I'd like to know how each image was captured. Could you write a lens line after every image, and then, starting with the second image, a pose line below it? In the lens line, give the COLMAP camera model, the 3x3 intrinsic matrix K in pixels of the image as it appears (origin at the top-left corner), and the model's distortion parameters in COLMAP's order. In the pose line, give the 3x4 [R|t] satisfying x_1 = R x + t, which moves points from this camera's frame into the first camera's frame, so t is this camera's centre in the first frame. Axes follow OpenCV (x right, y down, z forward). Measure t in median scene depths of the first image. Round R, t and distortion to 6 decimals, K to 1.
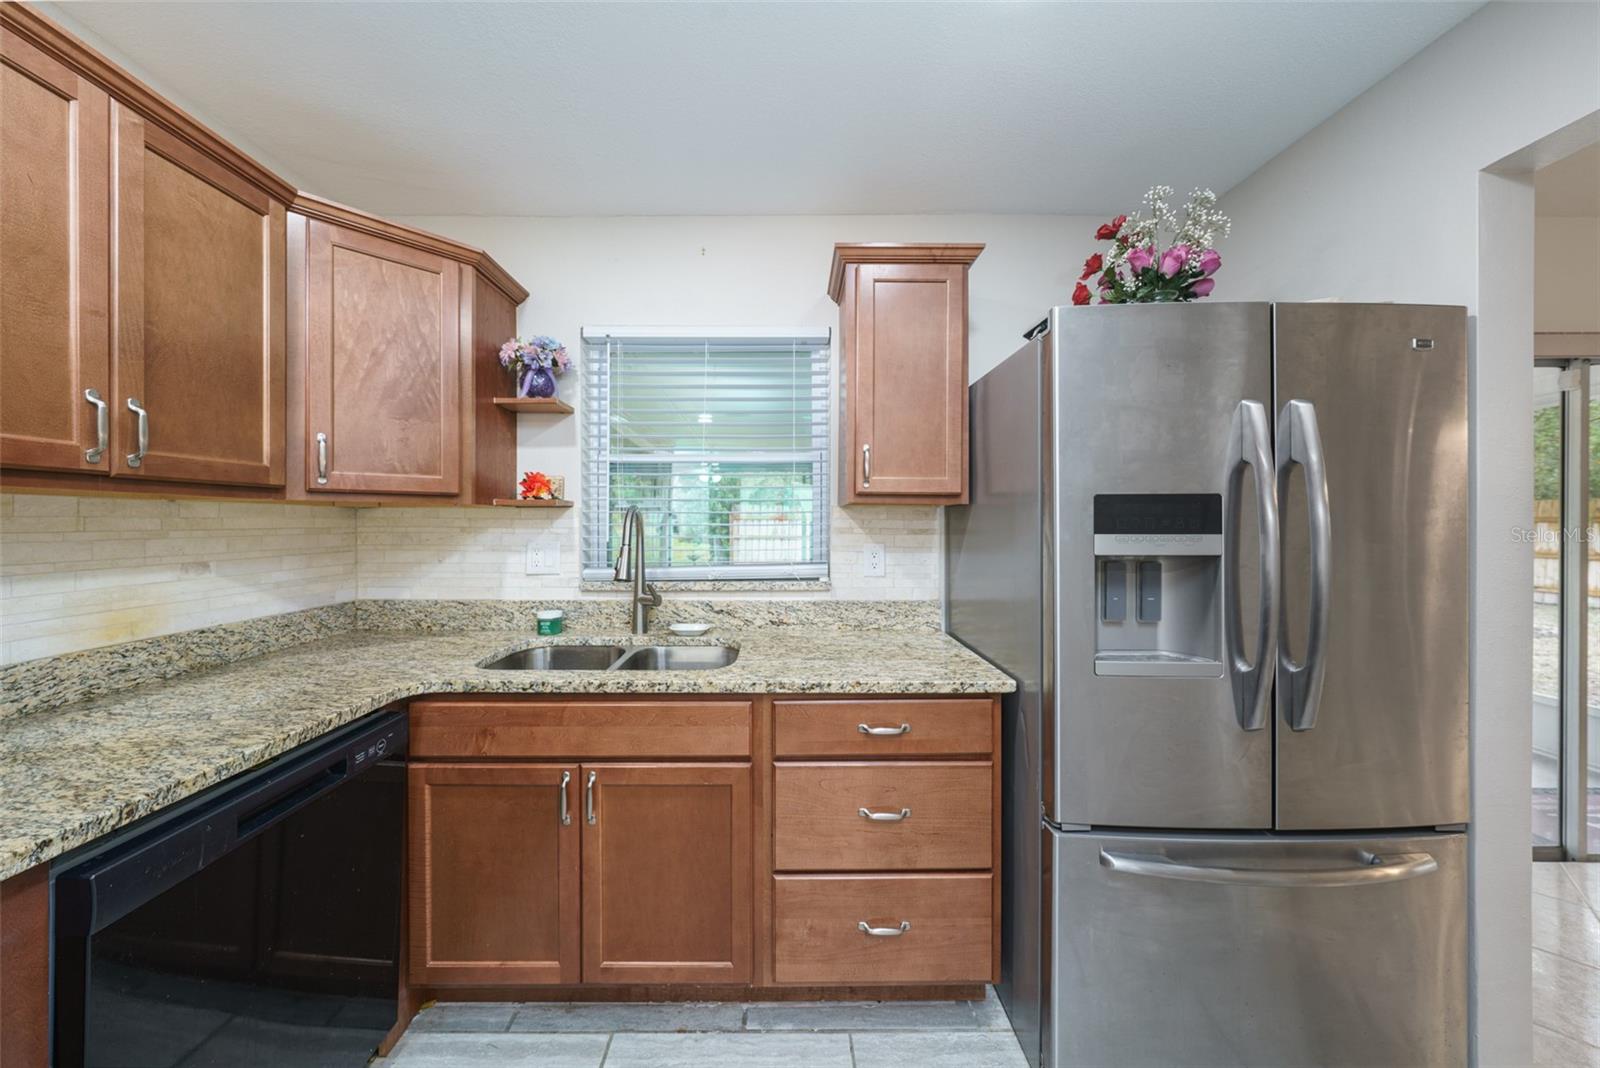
lens RADIAL K [[547.5, 0, 796.7], [0, 547.5, 521.8], [0, 0, 1]] dist [-0.004025, 0.000697]
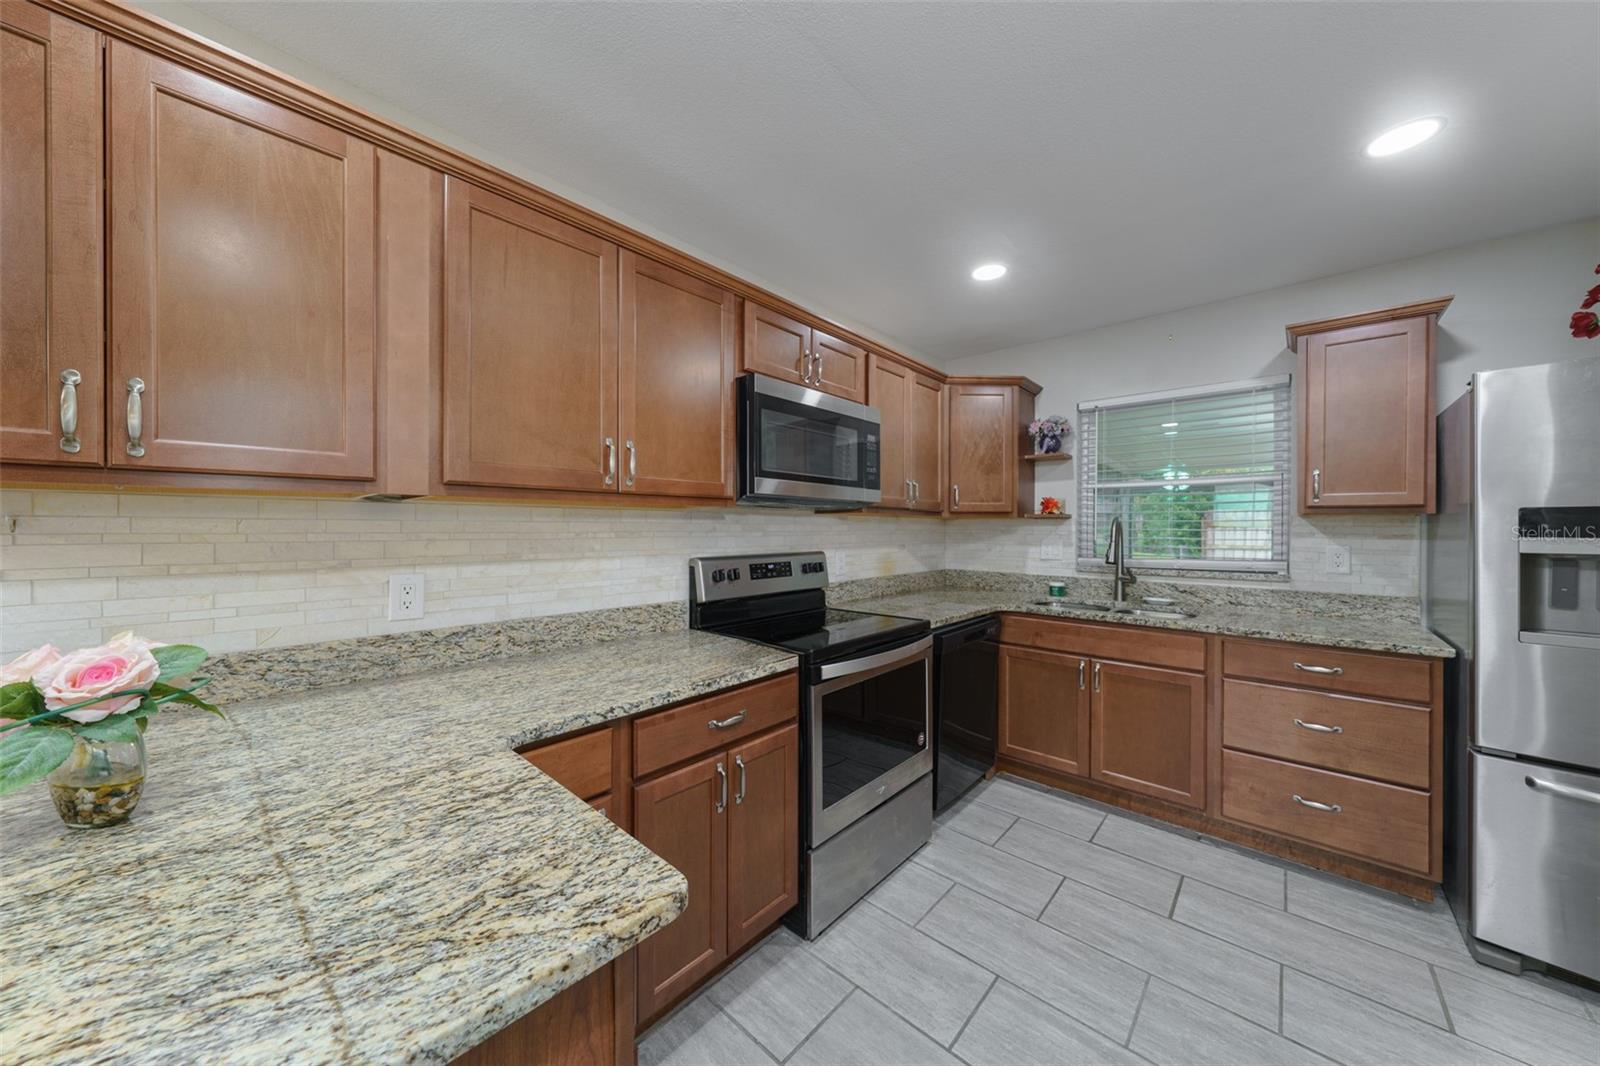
lens RADIAL K [[547.5, 0, 793.9], [0, 547.5, 527.7], [0, 0, 1]] dist [-0.004025, 0.000697]
pose [[0.721199, 0.003302, -0.692720, 0.131097], [-0.005029, 0.999987, -0.000469, 0.006705], [0.692709, 0.003822, 0.721207, -0.844384]]
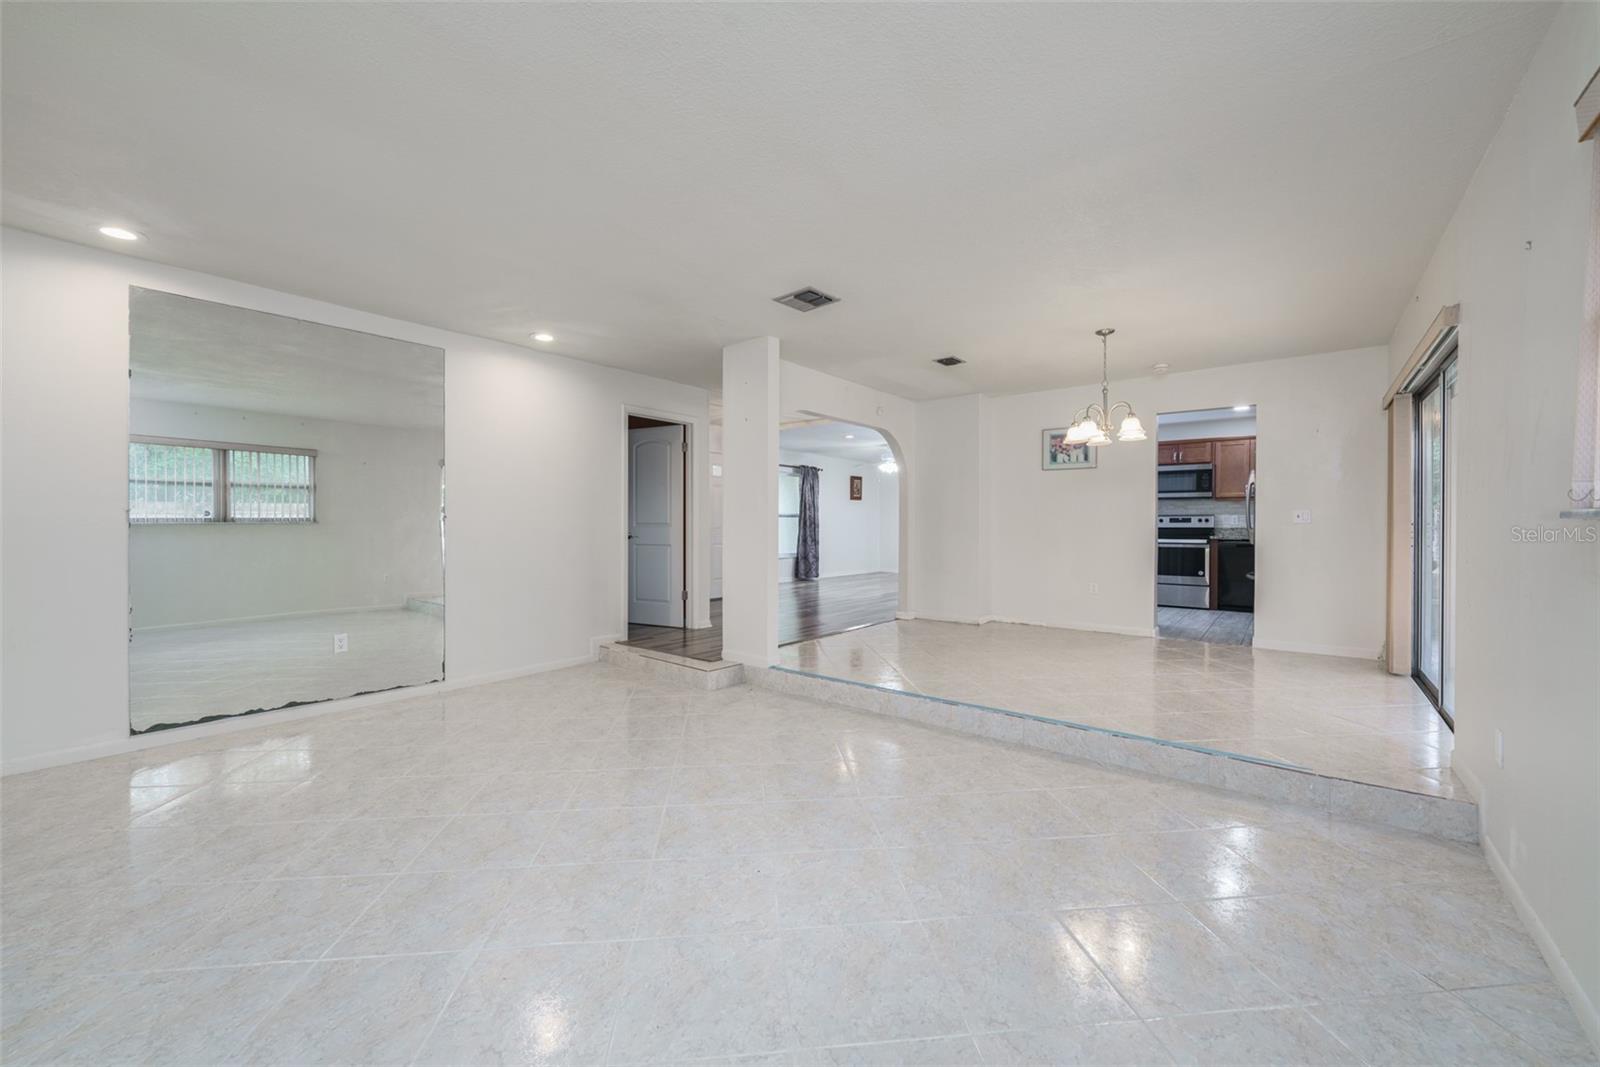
lens RADIAL K [[638.4, 0, 812.8], [0, 638.4, 524.2], [0, 0, 1]] dist [0.006511, 0.000203]
pose [[-0.619617, 0.000418, -0.784904, 4.969875], [-0.001089, 0.999998, 0.001392, 0.144931], [0.784904, 0.001717, -0.619615, 0.999402]]
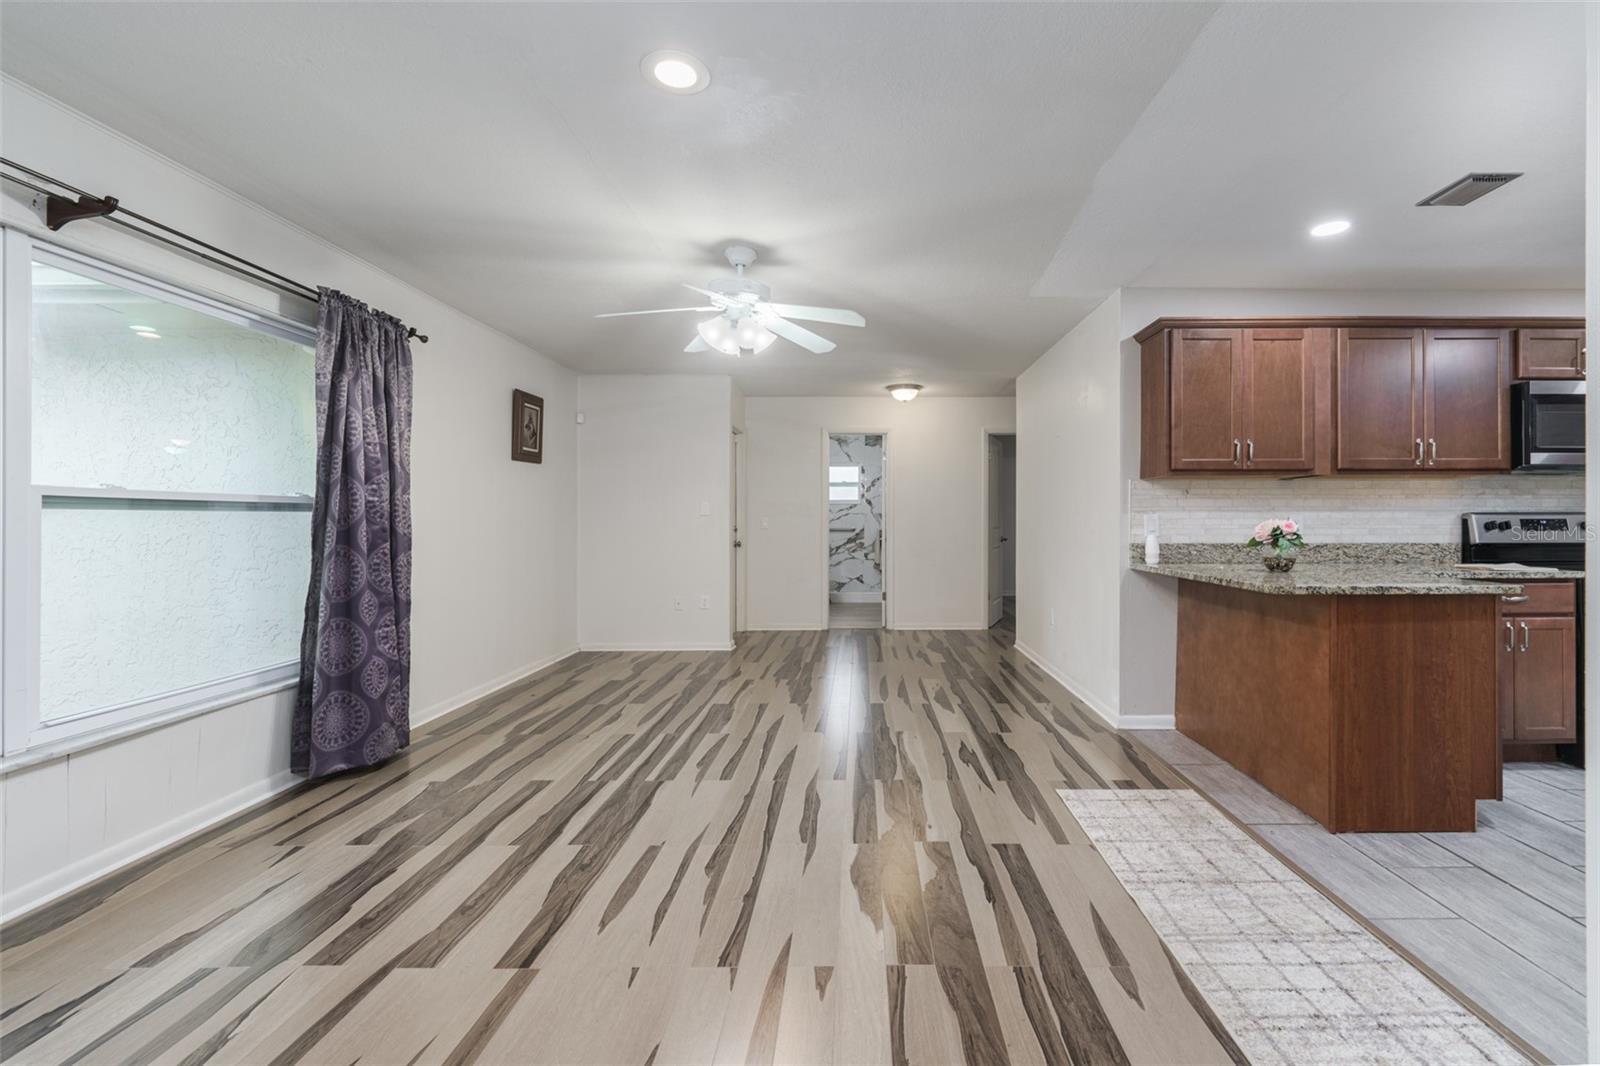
lens RADIAL K [[672.3, 0, 868.1], [0, 672.3, 517.7], [0, 0, 1]] dist [0.001035, 0.001188]
pose [[0.002263, -0.001233, -0.999997, 1.283435], [0.000271, 0.999999, -0.001233, 0.096326], [0.999997, -0.000268, 0.002264, -2.053938]]
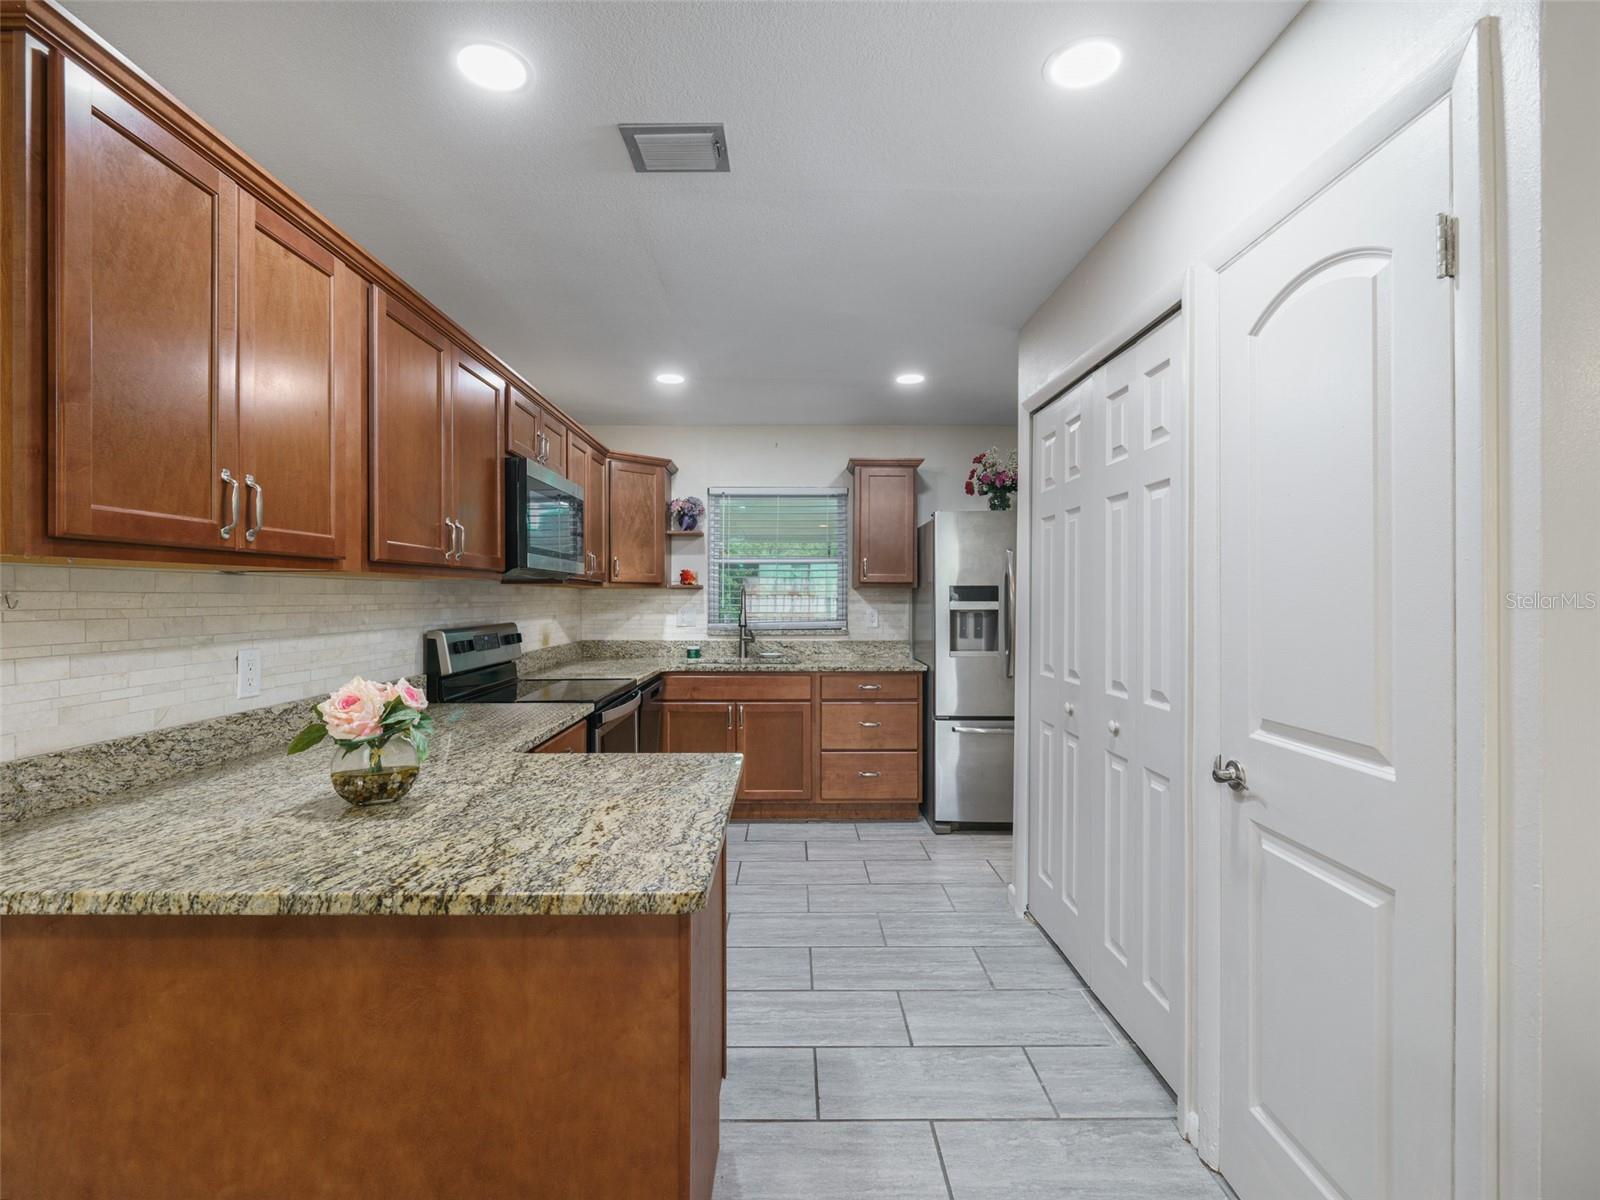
lens RADIAL K [[762.1, 0, 798.2], [0, 762.1, 598.3], [0, 0, 1]] dist [-0.000726, 0.000999]
pose [[0.999789, 0.000521, -0.020511, -0.059983], [-0.000506, 1.000000, 0.000762, 0.003973], [0.020512, -0.000752, 0.999789, -1.793869]]
